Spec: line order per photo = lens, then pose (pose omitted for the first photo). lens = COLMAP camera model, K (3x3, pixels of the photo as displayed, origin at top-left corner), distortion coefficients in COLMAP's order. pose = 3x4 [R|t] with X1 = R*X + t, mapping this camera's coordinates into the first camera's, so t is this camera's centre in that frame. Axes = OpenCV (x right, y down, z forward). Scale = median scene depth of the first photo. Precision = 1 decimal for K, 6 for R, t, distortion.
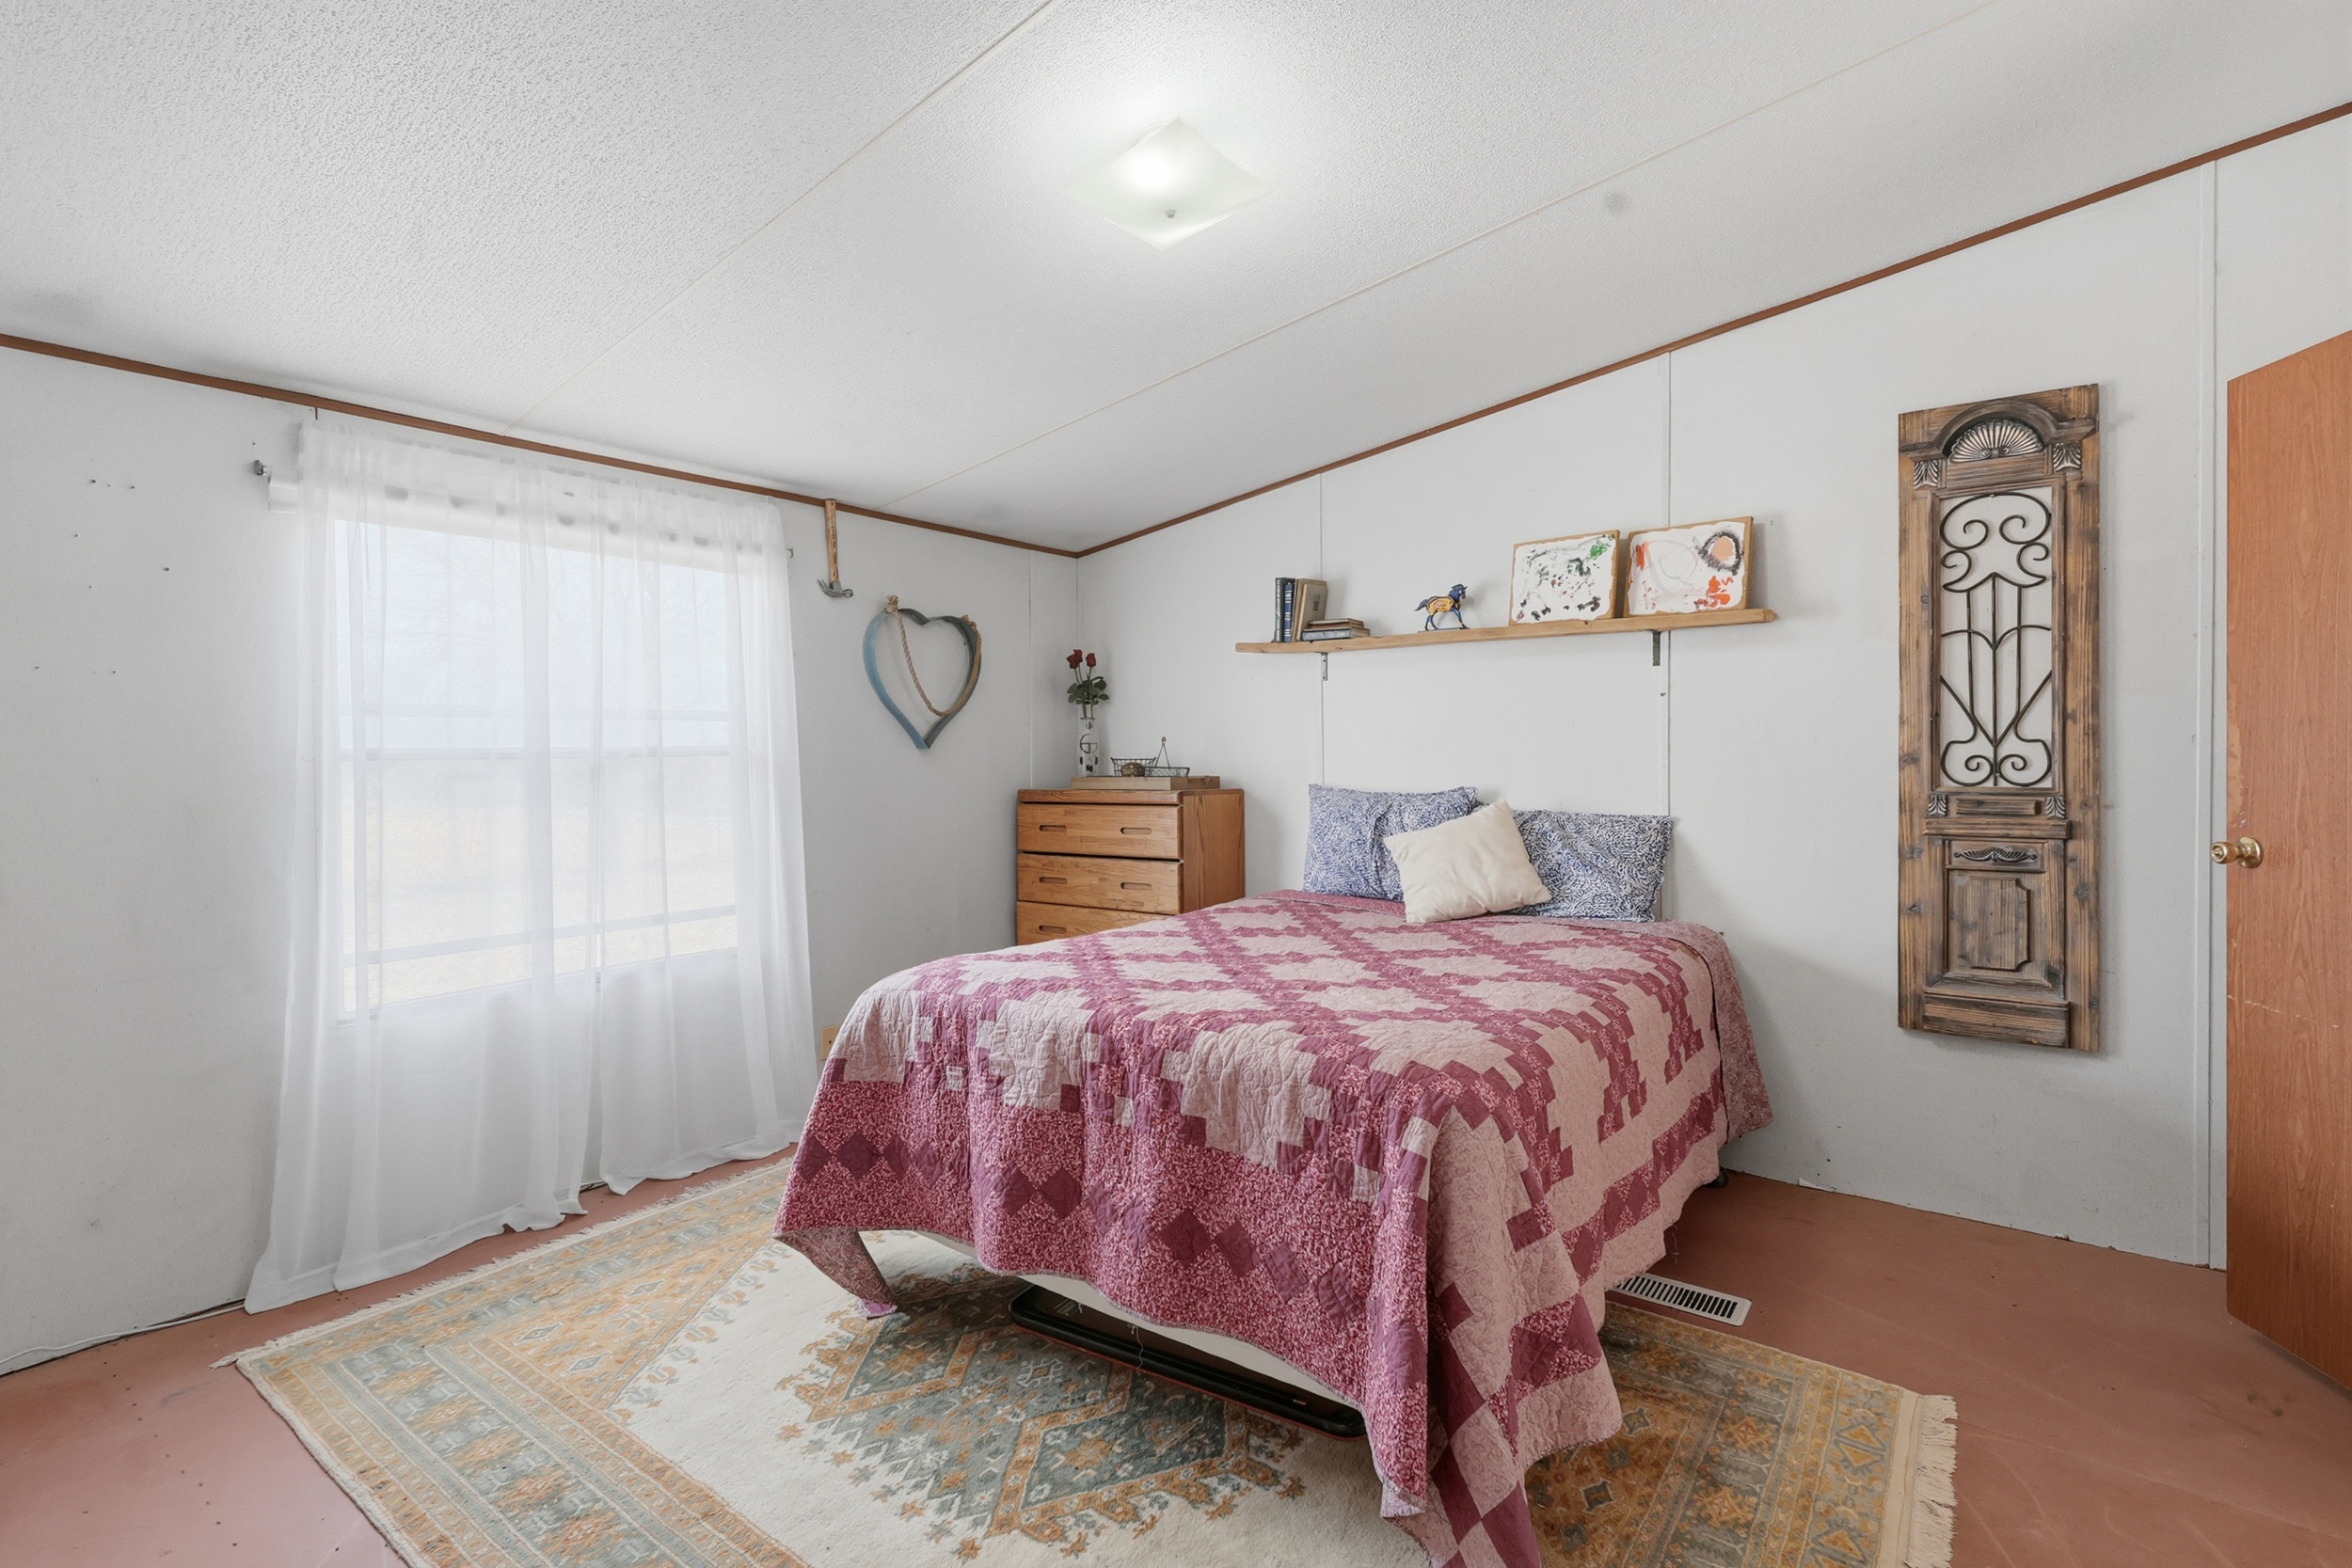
lens RADIAL K [[1109.1, 0, 1175.2], [0, 1109.1, 756.6], [0, 0, 1]] dist [-0.001305, 0.001001]
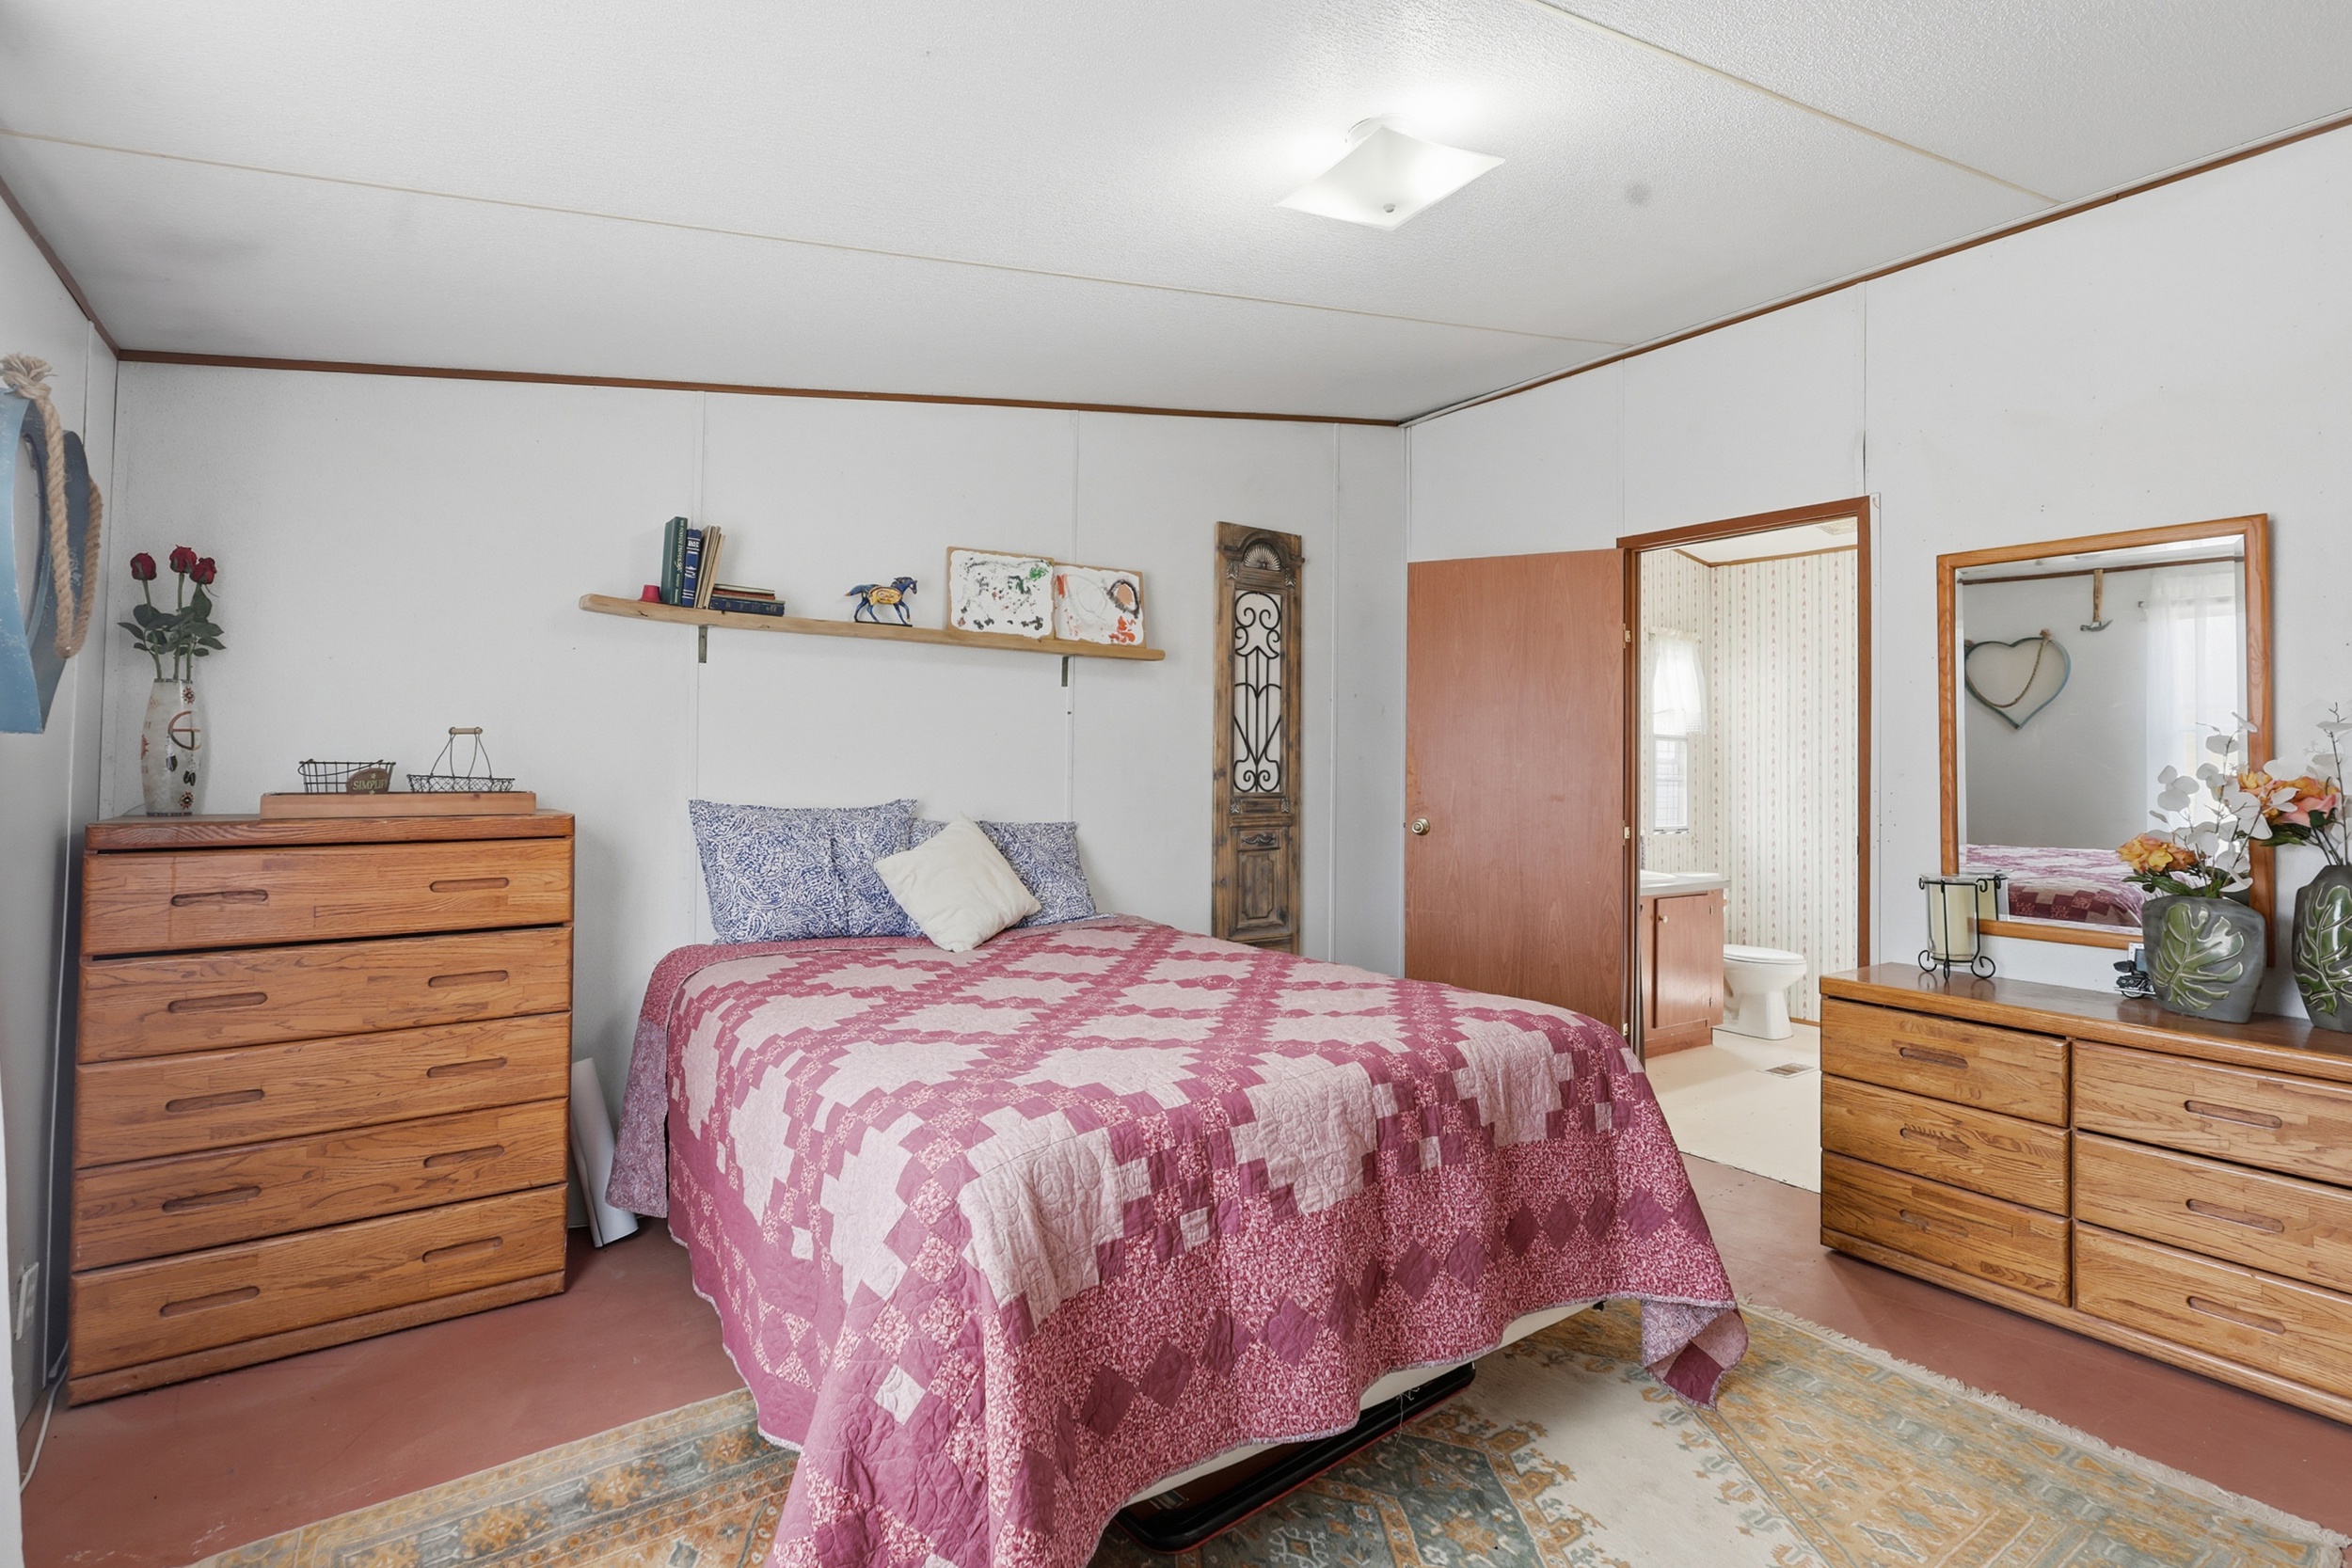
lens RADIAL K [[1142.0, 0, 1181.0], [0, 1142.0, 737.2], [0, 0, 1]] dist [-0.001227, 0.000368]
pose [[0.296818, 0.035042, 0.954291, -0.723026], [-0.011199, 0.999386, -0.033214, 0.005779], [-0.954869, -0.000828, 0.297028, 0.644958]]
